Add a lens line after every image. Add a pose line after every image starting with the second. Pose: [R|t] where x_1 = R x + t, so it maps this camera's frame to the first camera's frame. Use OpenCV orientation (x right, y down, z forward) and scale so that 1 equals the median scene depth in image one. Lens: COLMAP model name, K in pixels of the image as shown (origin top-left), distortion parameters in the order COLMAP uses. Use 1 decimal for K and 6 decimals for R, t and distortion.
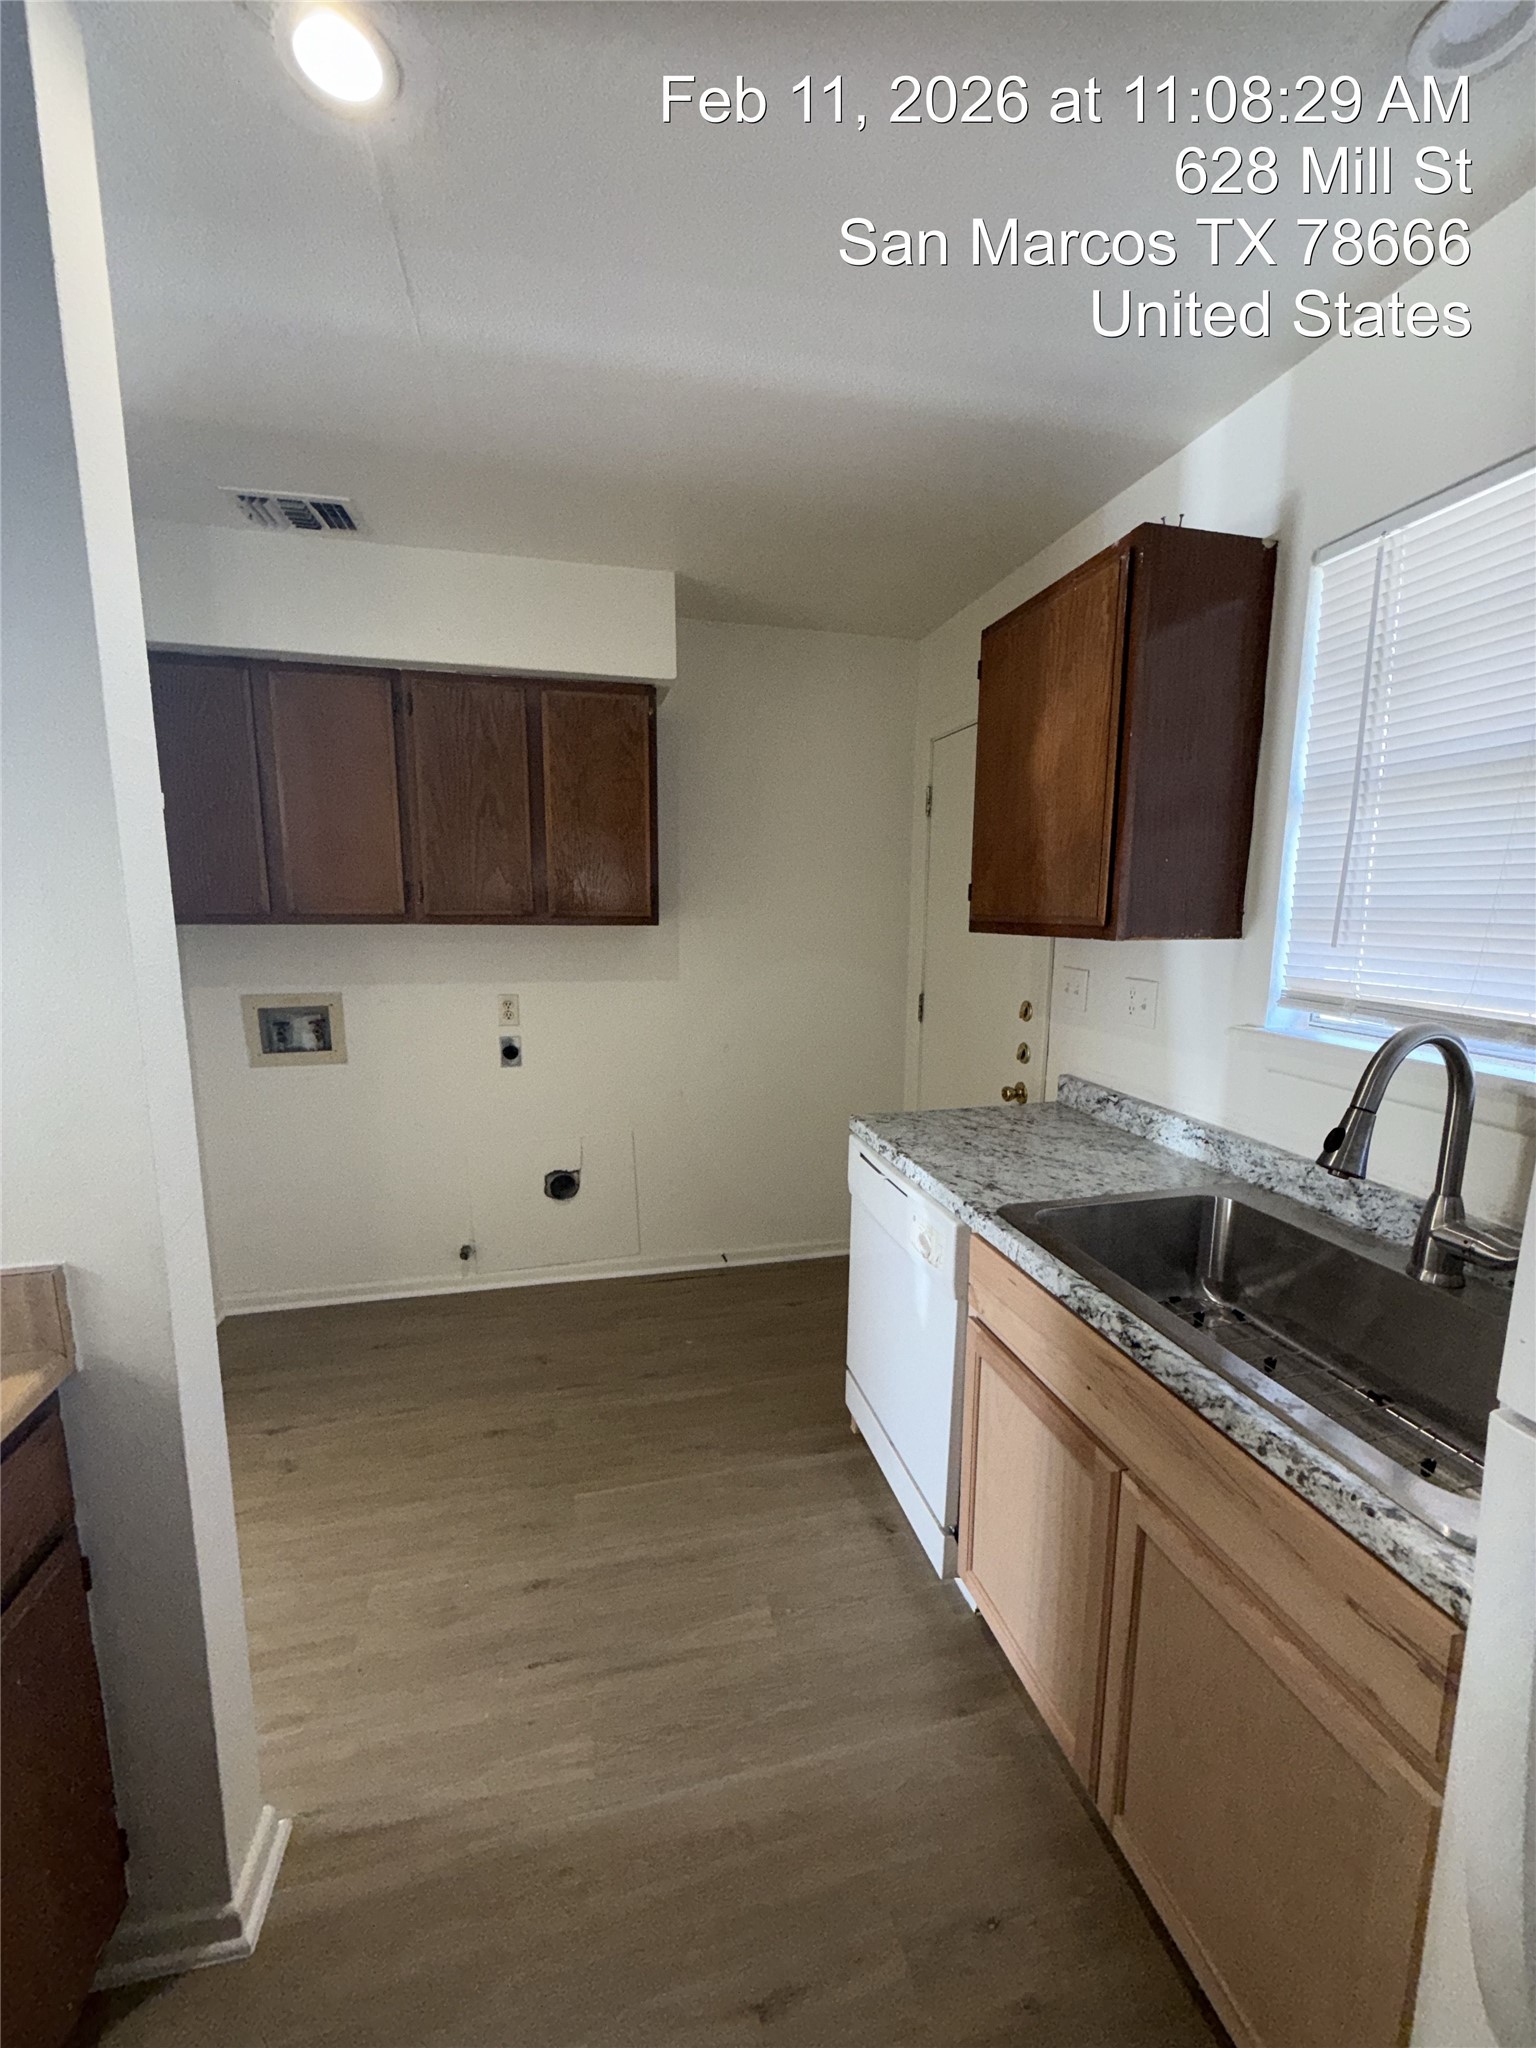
lens RADIAL K [[816.3, 0, 761.6], [0, 816.3, 1026.0], [0, 0, 1]] dist [0.000497, 0.000610]
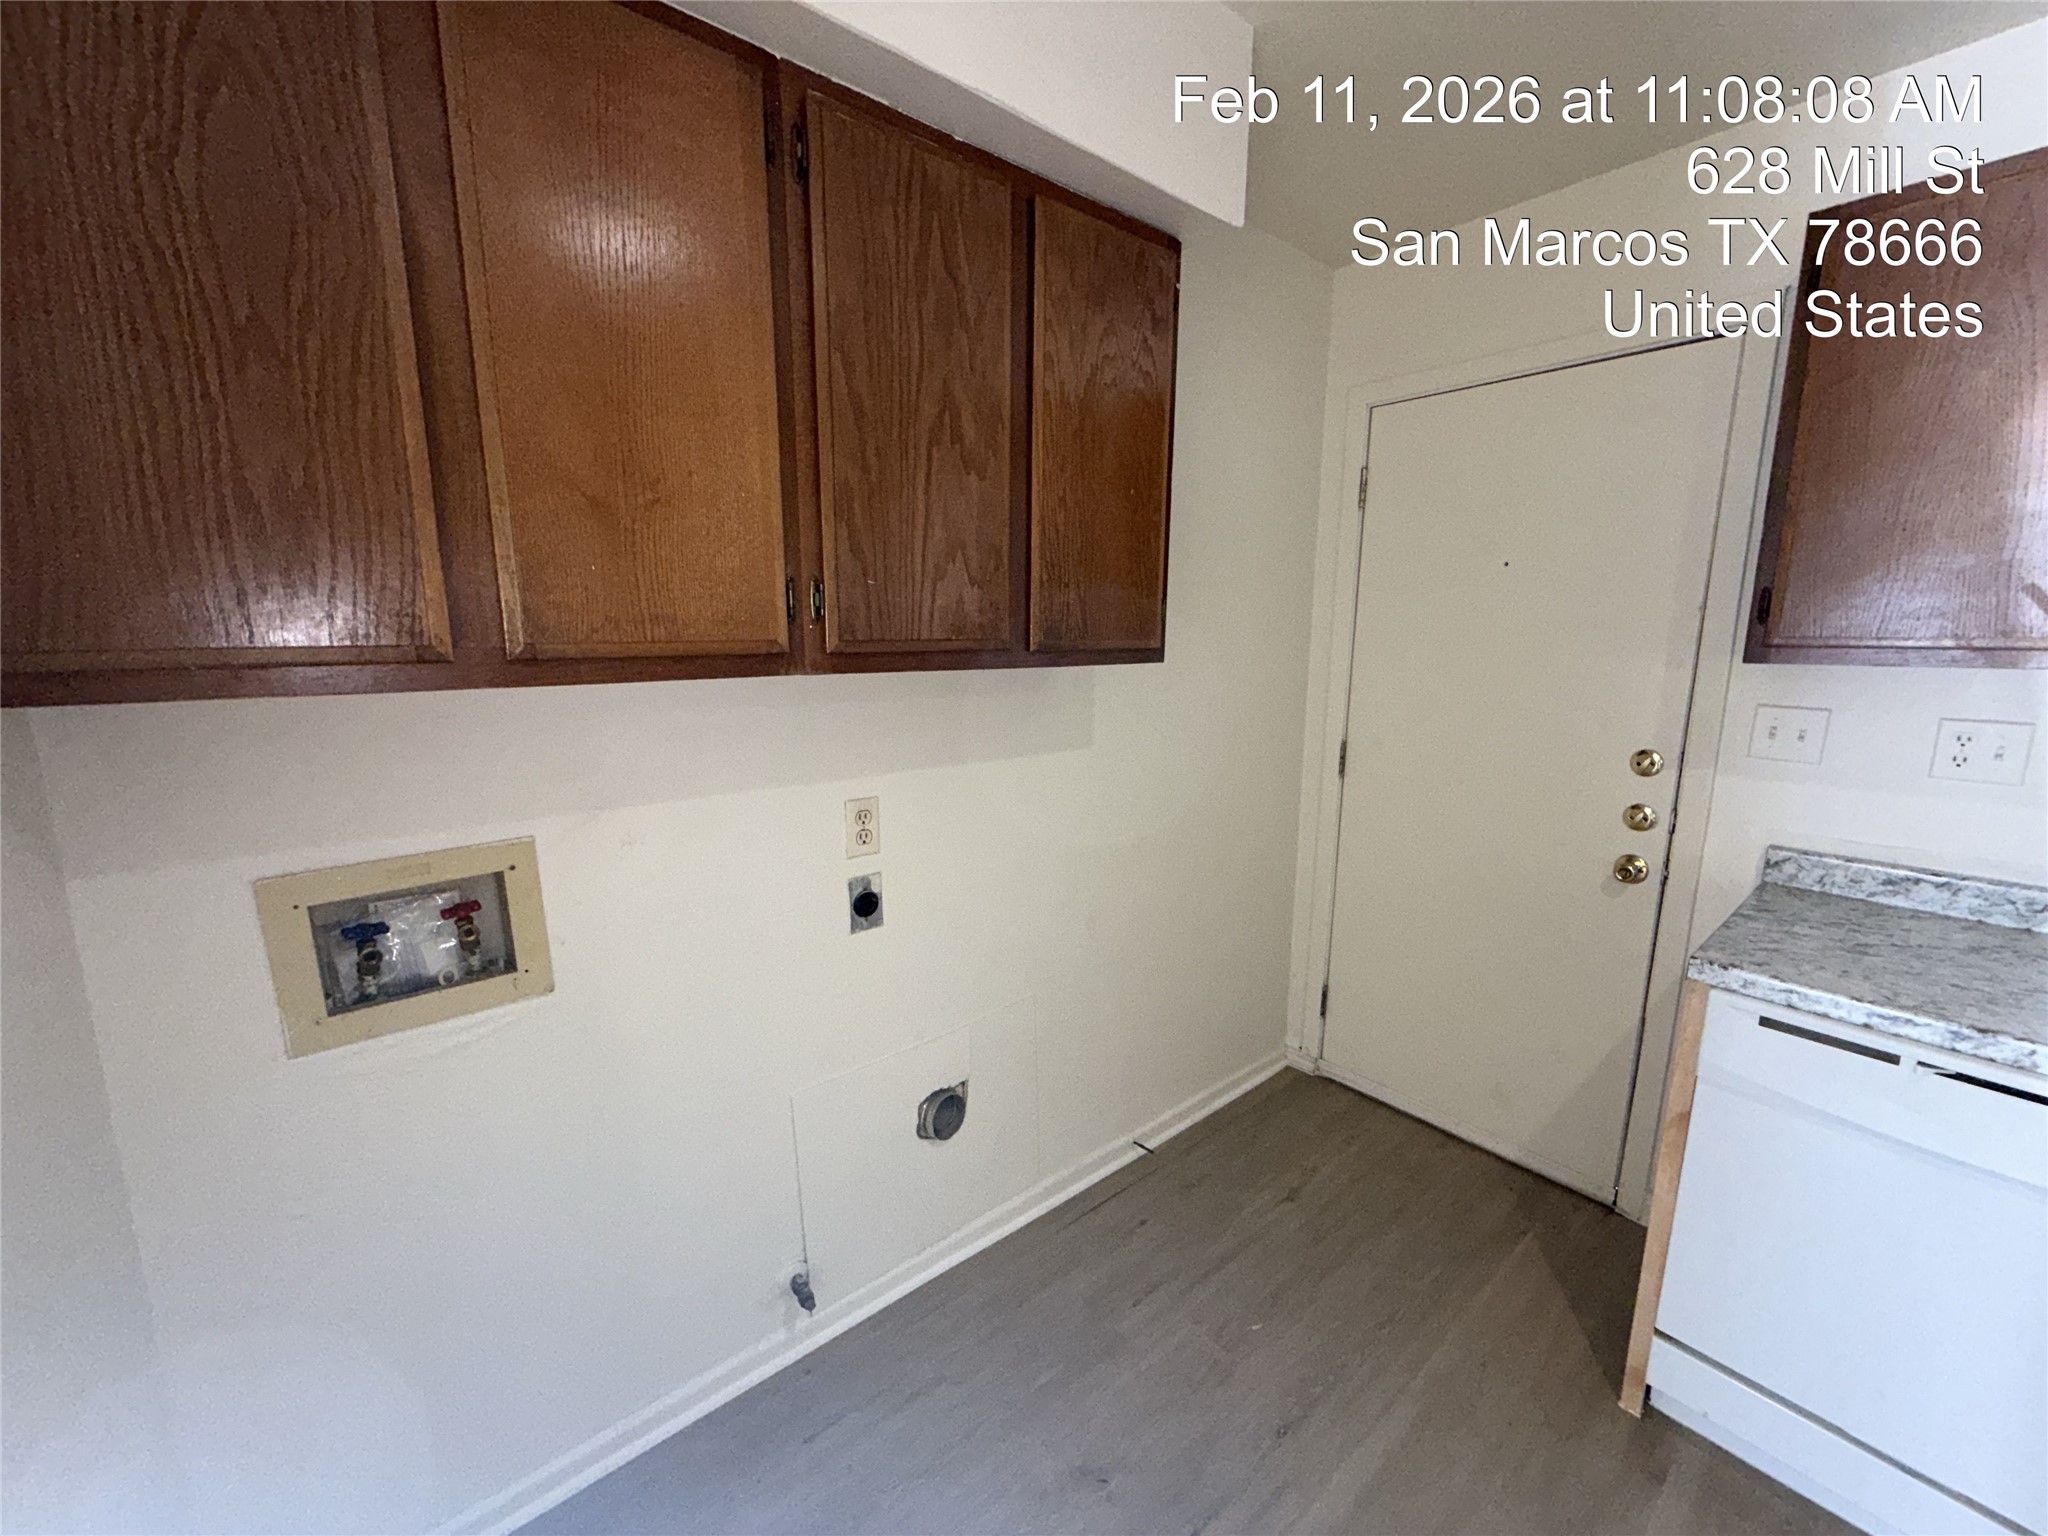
lens RADIAL K [[816.3, 0, 1025.5], [0, 816.3, 769.0], [0, 0, 1]] dist [0.000497, 0.000610]
pose [[0.893693, -0.082877, 0.440958, -0.691440], [0.071591, 0.996541, 0.042202, -0.112078], [-0.442931, -0.006147, 0.896535, 0.735078]]
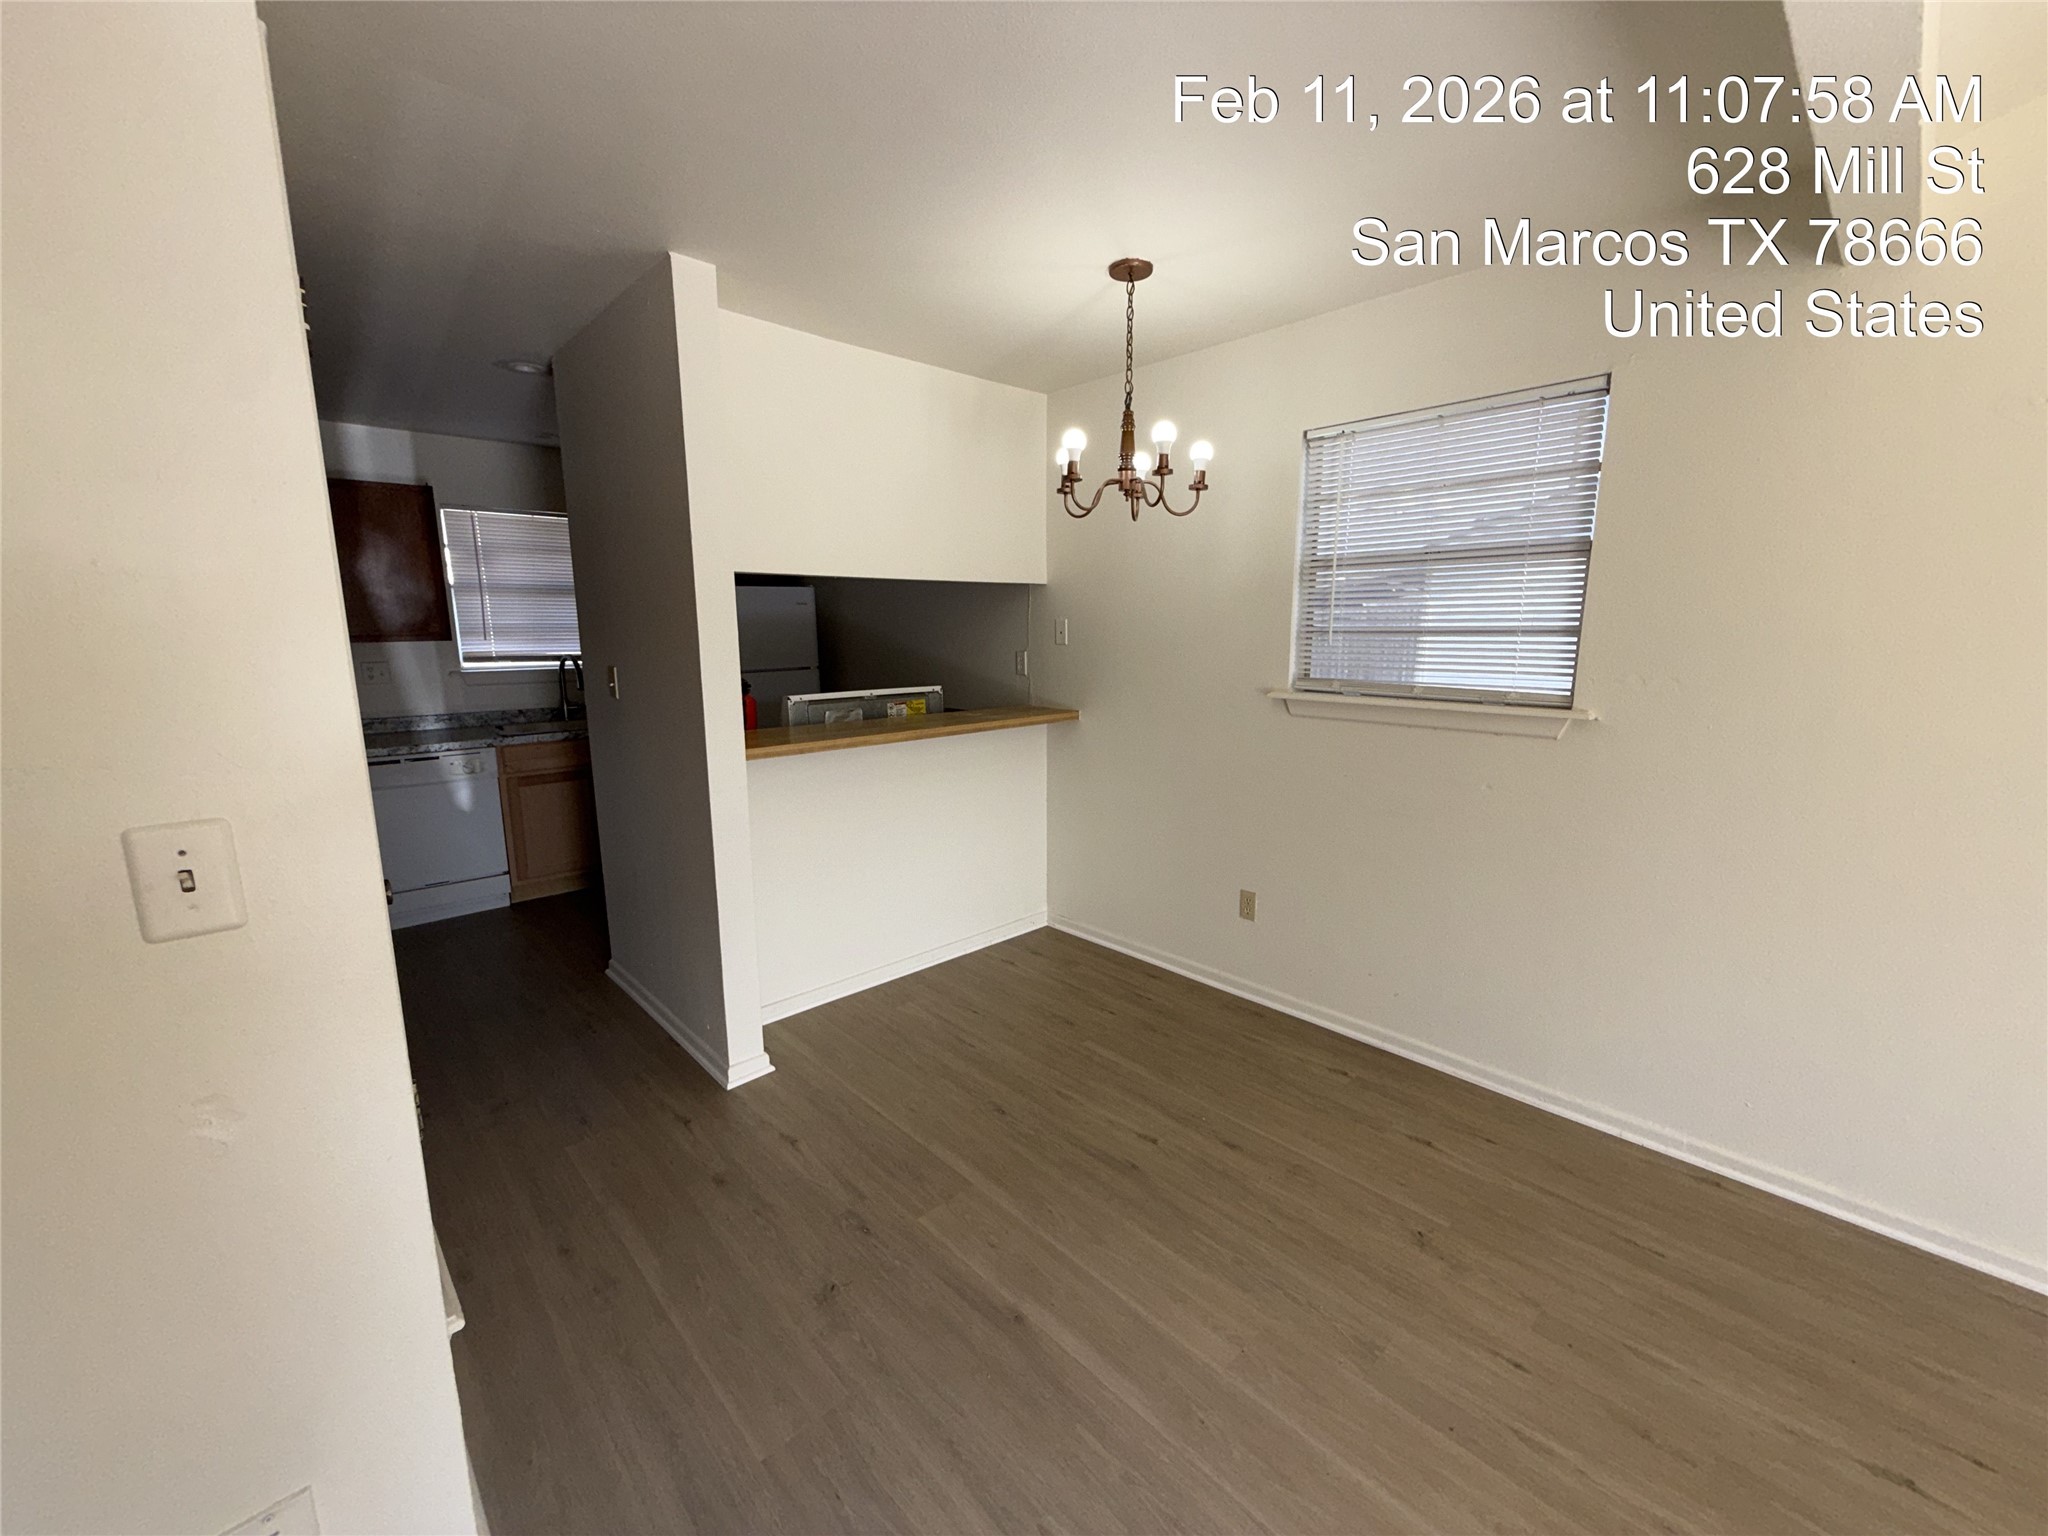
lens RADIAL K [[816.3, 0, 1021.3], [0, 816.3, 776.1], [0, 0, 1]] dist [0.000497, 0.000610]
pose [[-0.493793, -0.159712, 0.854787, -2.323535], [0.128056, 0.958916, 0.253143, -0.097485], [-0.860099, 0.234461, -0.453054, 0.598536]]
